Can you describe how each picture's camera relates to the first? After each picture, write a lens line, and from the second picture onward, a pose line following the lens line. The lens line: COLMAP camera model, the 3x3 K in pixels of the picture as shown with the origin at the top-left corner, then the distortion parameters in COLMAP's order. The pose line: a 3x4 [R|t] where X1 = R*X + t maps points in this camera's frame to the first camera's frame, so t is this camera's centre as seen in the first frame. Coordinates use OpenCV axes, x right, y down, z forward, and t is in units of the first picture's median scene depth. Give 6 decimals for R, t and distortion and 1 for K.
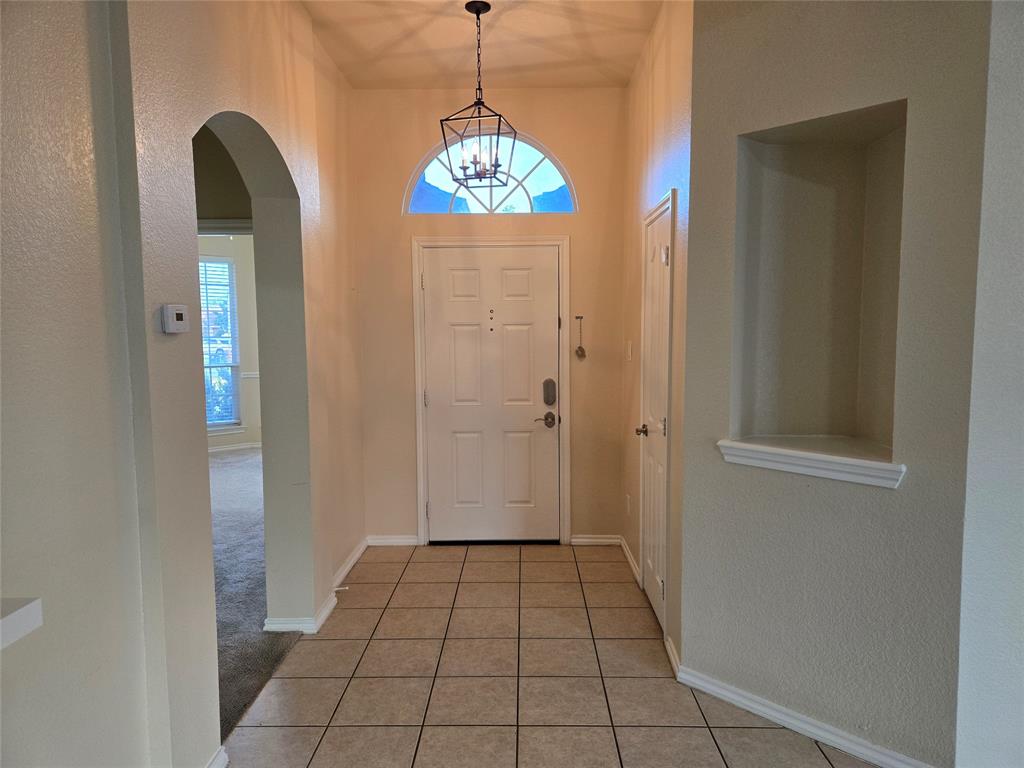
lens RADIAL K [[688.0, 0, 515.7], [0, 688.0, 387.2], [0, 0, 1]] dist [0.053784, -0.043914]
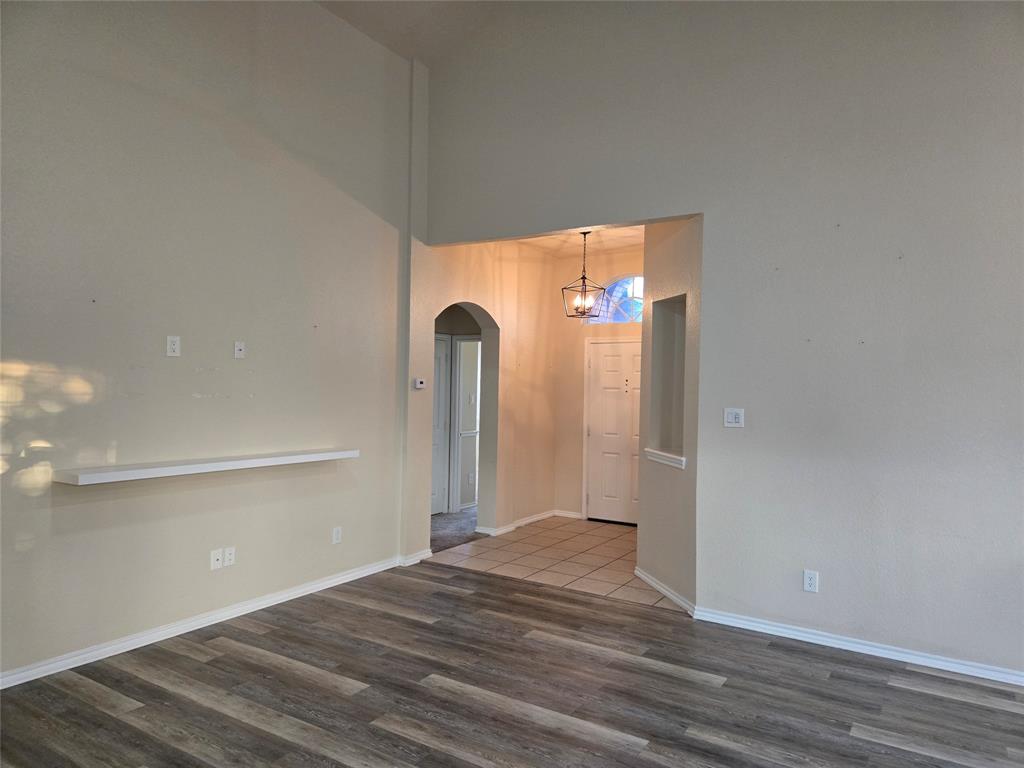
lens RADIAL K [[688.0, 0, 510.6], [0, 688.0, 382.3], [0, 0, 1]] dist [0.053784, -0.043914]
pose [[0.848785, 0.021723, -0.528292, 0.817186], [-0.072294, 0.994540, -0.075258, 0.052095], [0.523773, 0.102070, 0.845721, -0.745554]]
